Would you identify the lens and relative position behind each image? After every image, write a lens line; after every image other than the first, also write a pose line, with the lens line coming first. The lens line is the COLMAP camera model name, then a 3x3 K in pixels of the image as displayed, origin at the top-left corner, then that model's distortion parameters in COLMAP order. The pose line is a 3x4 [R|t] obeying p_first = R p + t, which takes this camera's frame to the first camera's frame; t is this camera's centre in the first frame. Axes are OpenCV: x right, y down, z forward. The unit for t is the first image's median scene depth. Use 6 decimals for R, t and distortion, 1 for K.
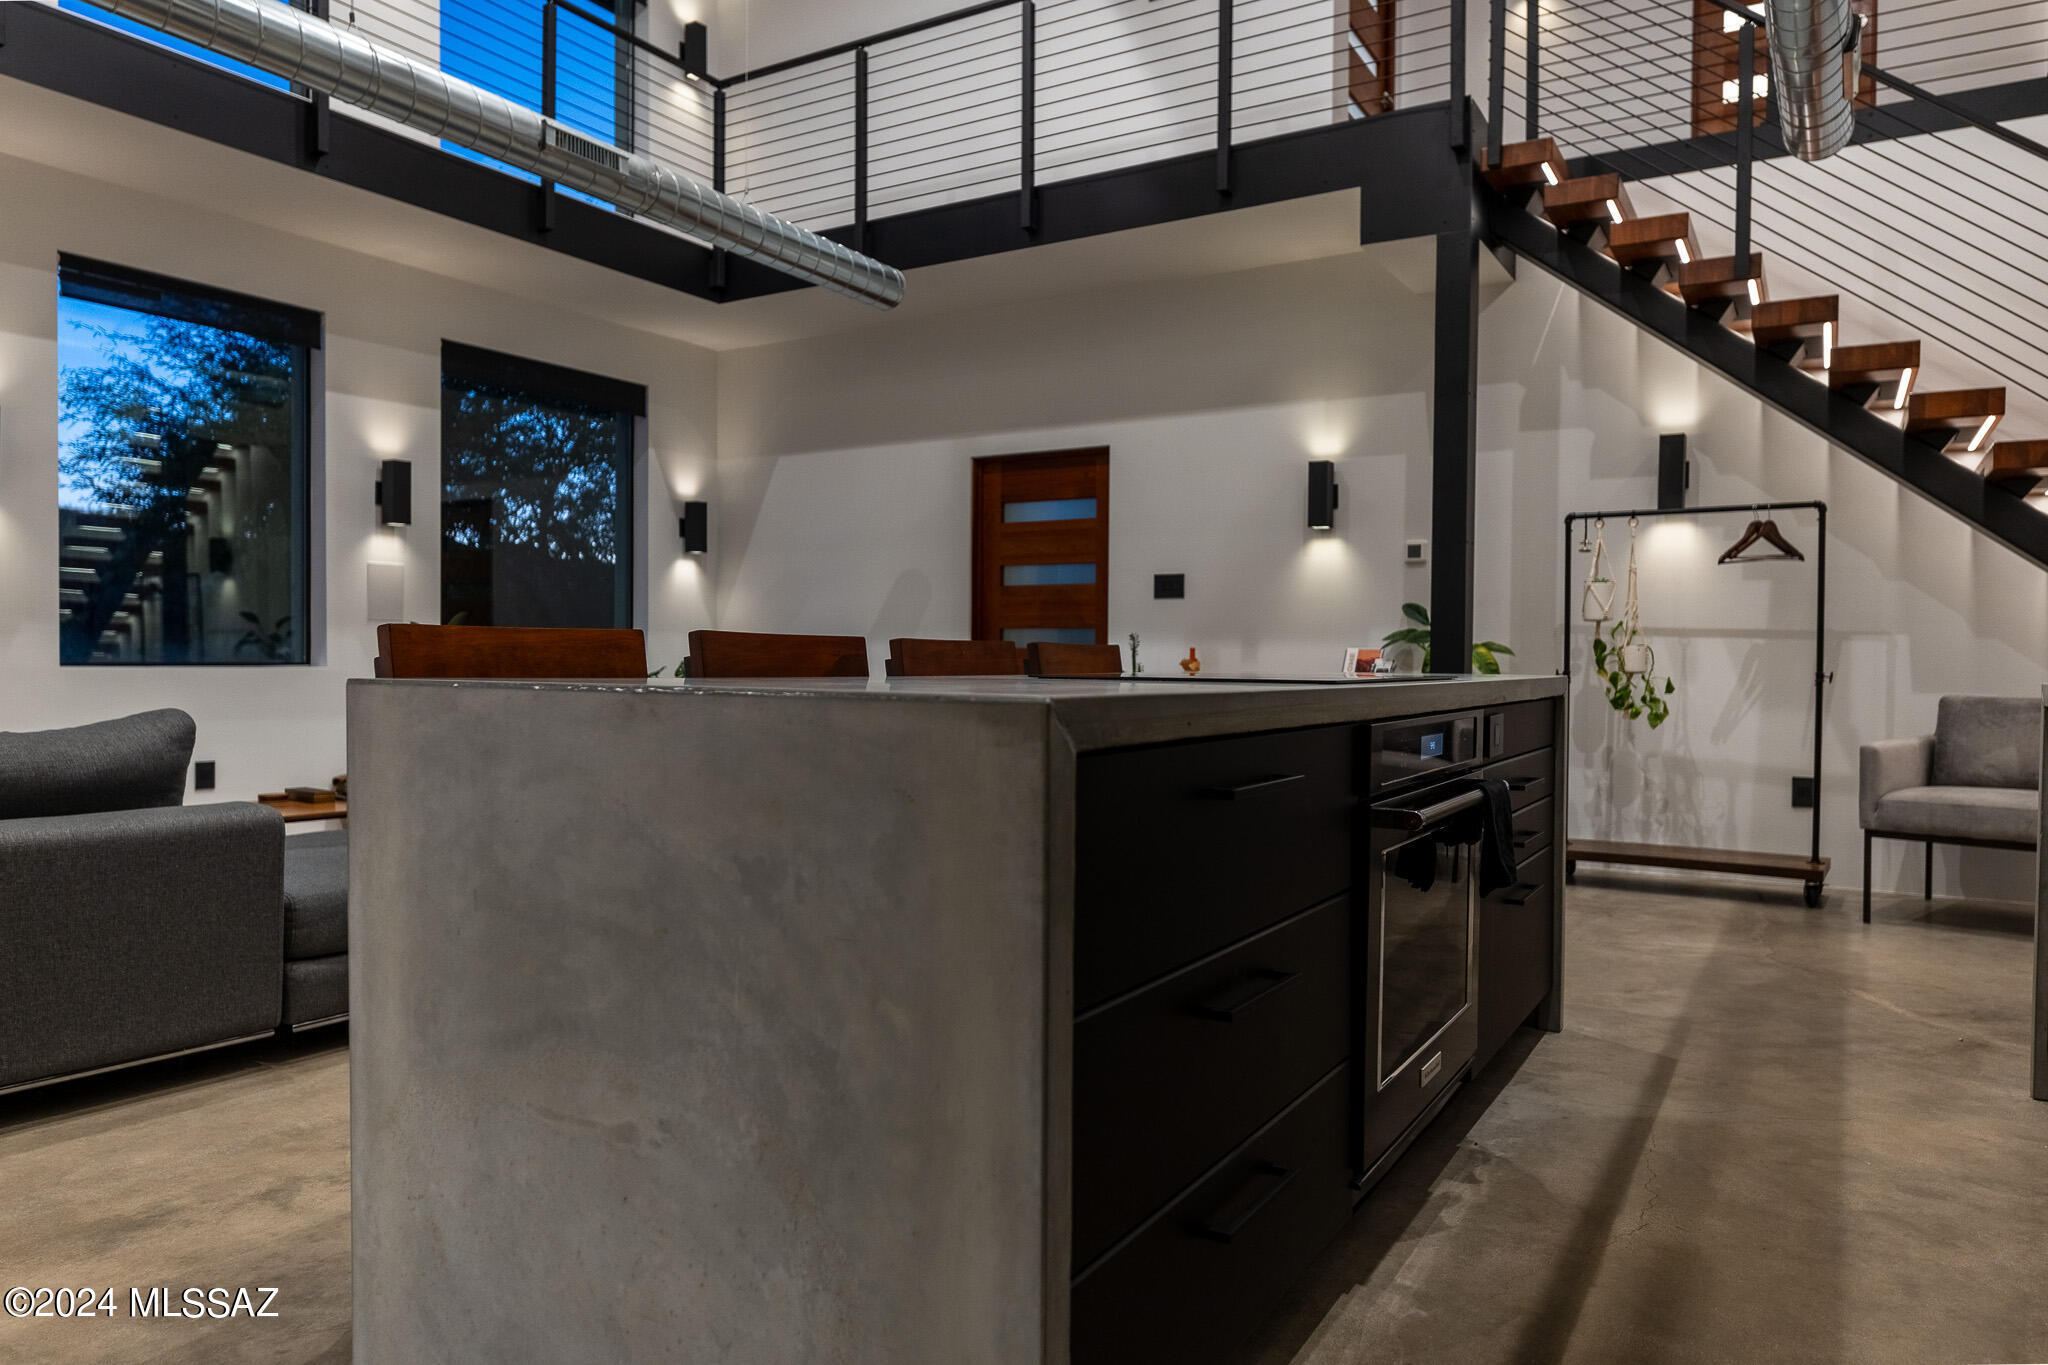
lens RADIAL K [[1333.7, 0, 1033.5], [0, 1333.7, 683.0], [0, 0, 1]] dist [-0.002004, -0.001208]
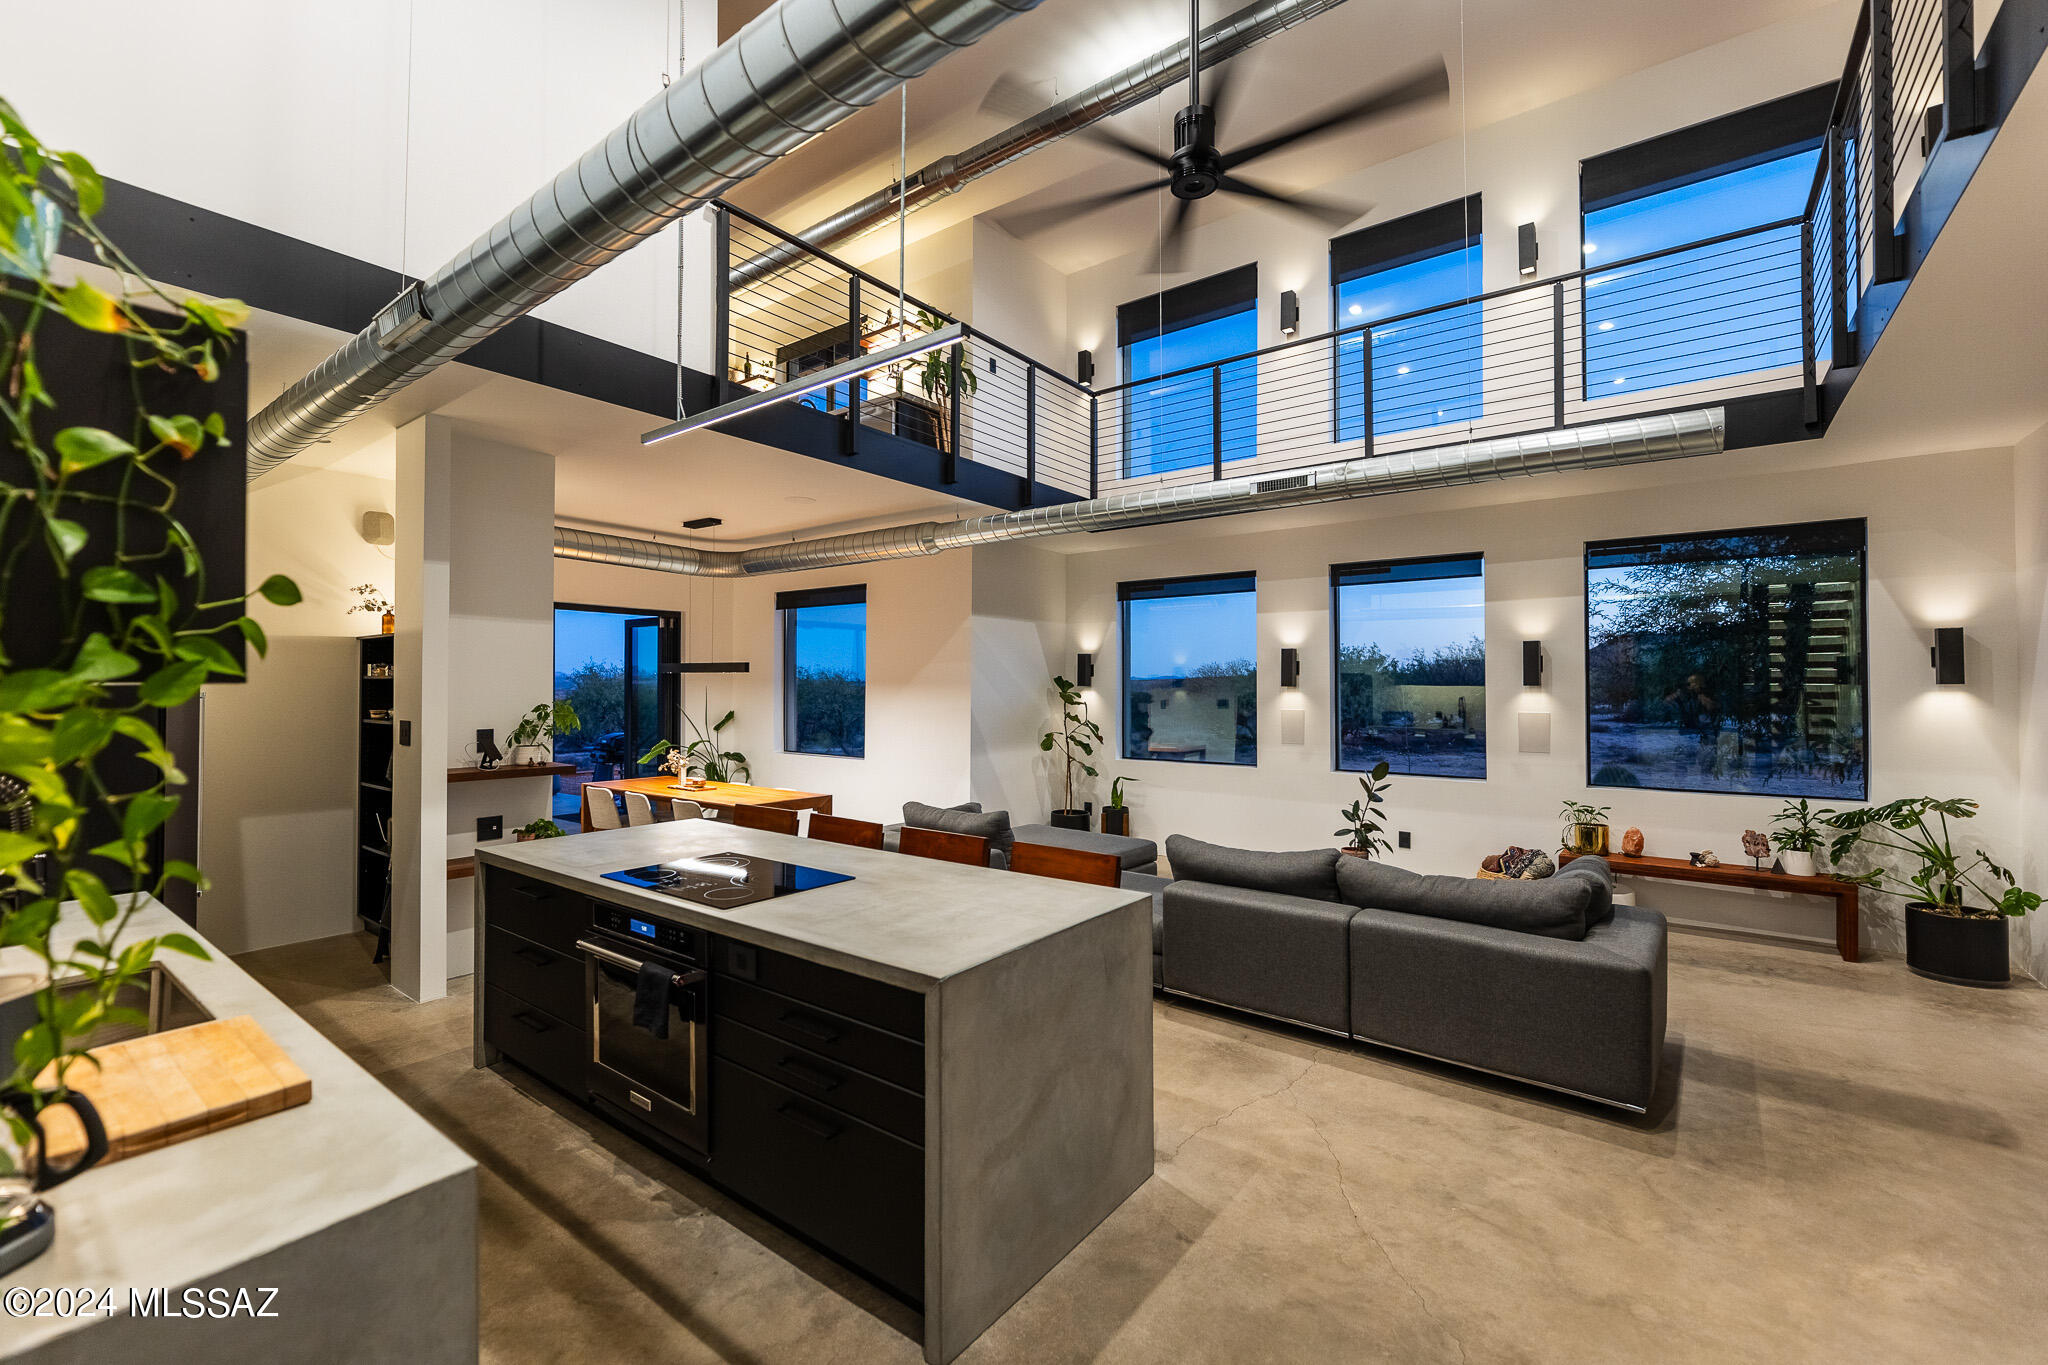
lens RADIAL K [[856.2, 0, 1011.1], [0, 856.2, 675.0], [0, 0, 1]] dist [-0.001330, -0.000111]
pose [[-0.112773, -0.022368, -0.993369, 0.585554], [-0.019972, 0.999596, -0.020241, -0.120730], [0.993420, 0.017557, -0.113174, 0.661819]]
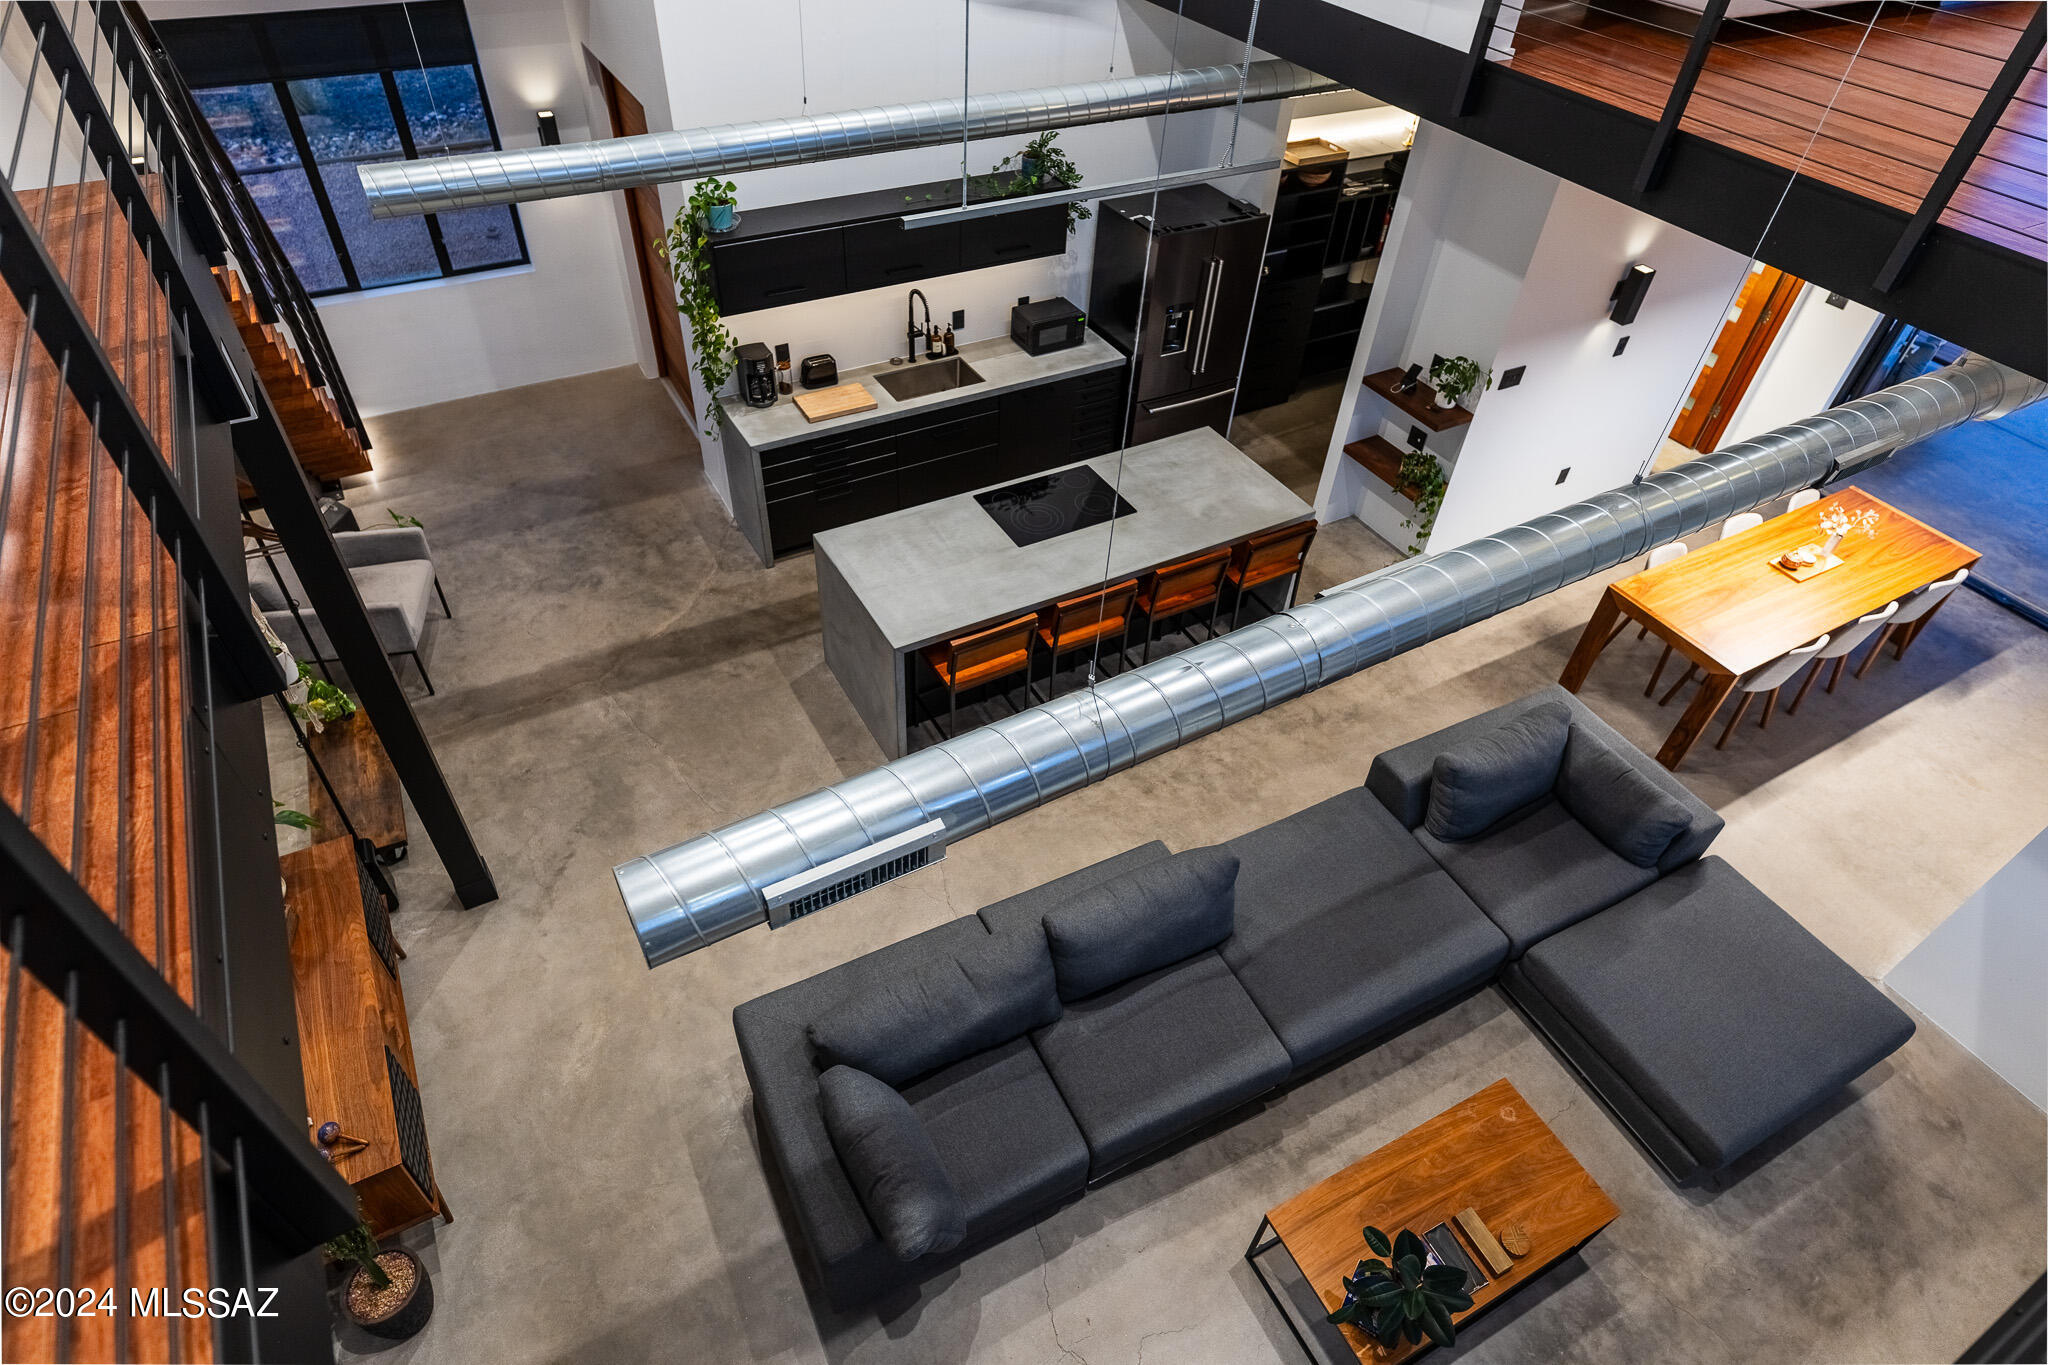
lens RADIAL K [[1122.6, 0, 1010.8], [0, 1122.6, 686.9], [0, 0, 1]] dist [0.001854, -0.000472]
pose [[-0.866916, -0.373625, 0.329940, -0.324386], [-0.040209, 0.712190, 0.700835, -0.647064], [-0.496829, 0.594298, -0.632432, 1.254698]]
